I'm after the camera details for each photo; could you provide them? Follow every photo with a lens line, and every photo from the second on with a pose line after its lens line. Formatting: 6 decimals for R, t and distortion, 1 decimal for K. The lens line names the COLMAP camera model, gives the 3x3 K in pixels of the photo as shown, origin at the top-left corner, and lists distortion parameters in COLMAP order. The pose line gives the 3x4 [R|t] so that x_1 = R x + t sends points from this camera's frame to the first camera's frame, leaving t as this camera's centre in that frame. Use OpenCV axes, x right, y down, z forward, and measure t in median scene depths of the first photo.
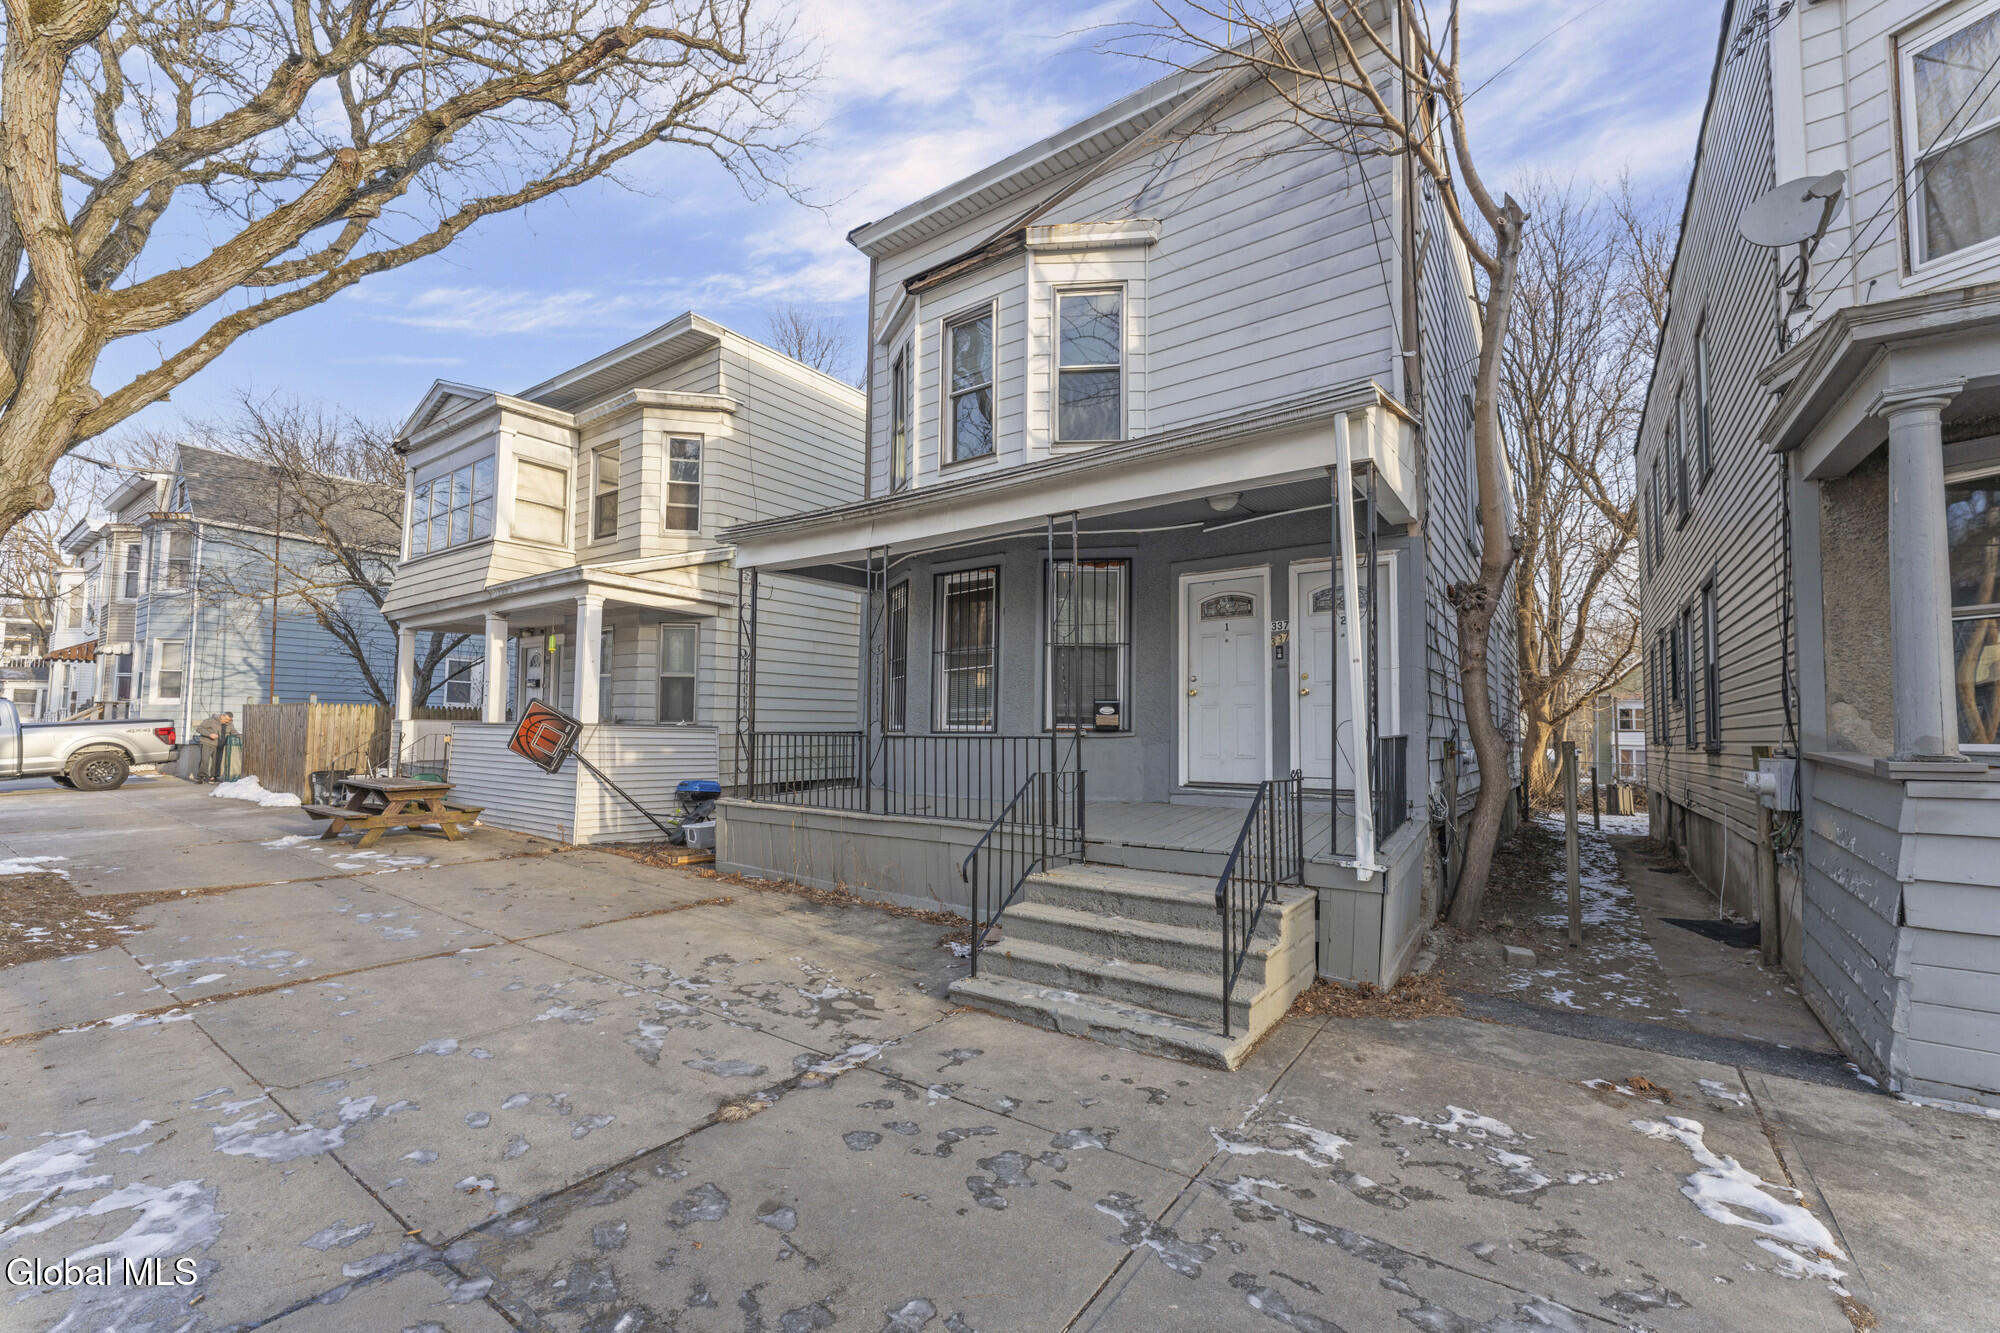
lens RADIAL K [[814.8, 0, 997.7], [0, 814.8, 679.7], [0, 0, 1]] dist [-0.004347, -0.000405]
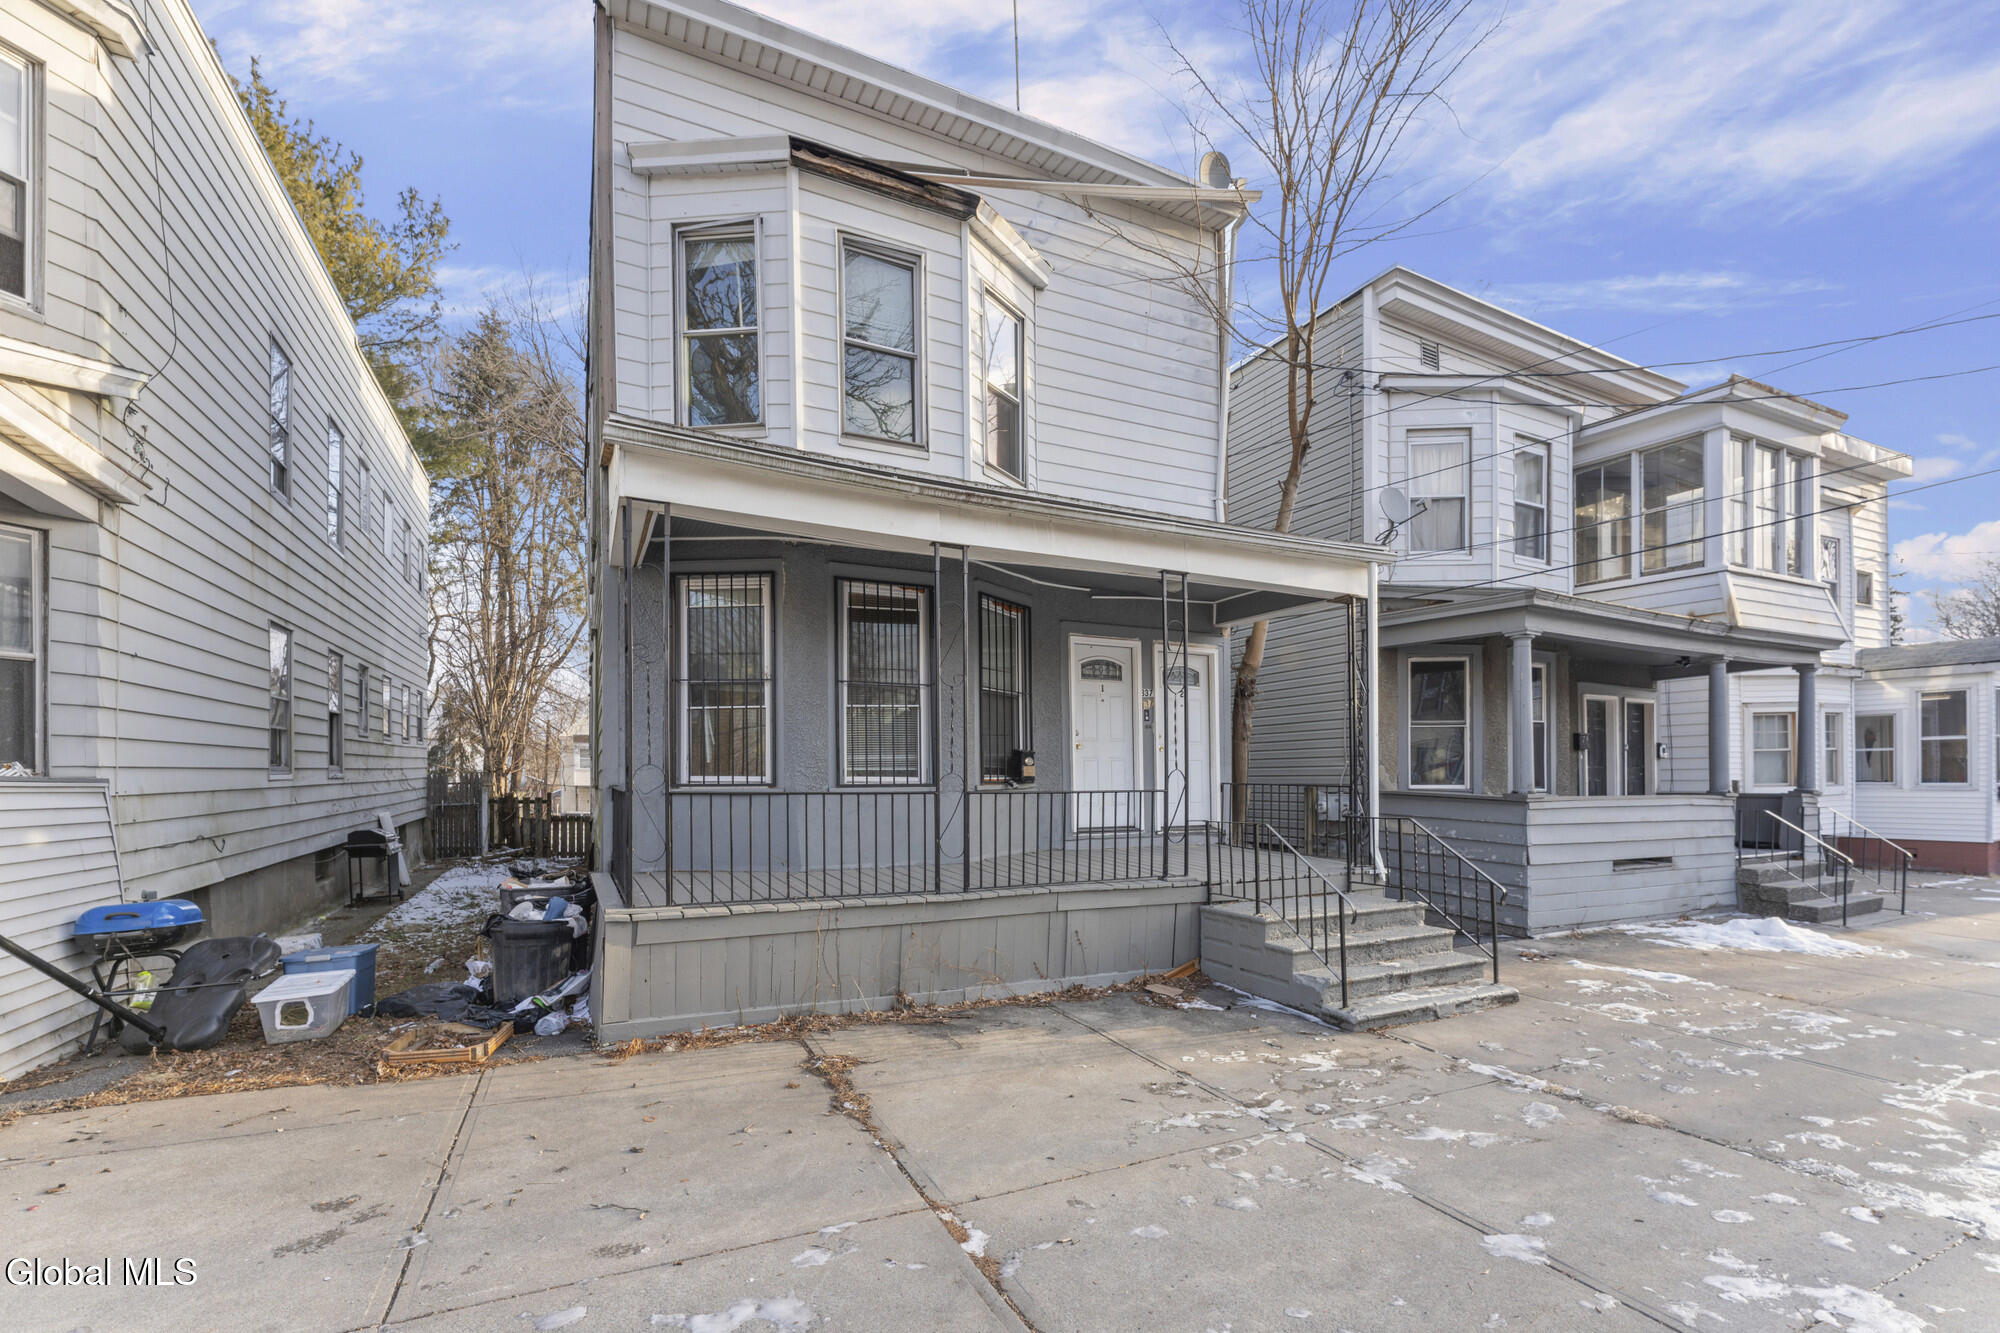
lens RADIAL K [[852.2, 0, 1003.5], [0, 852.2, 775.3], [0, 0, 1]] dist [0.000401, 0.000268]
pose [[0.474095, -0.004219, 0.880464, -0.761418], [-0.052853, 0.998049, 0.033242, 0.021204], [-0.878886, -0.062295, 0.472947, 0.525497]]
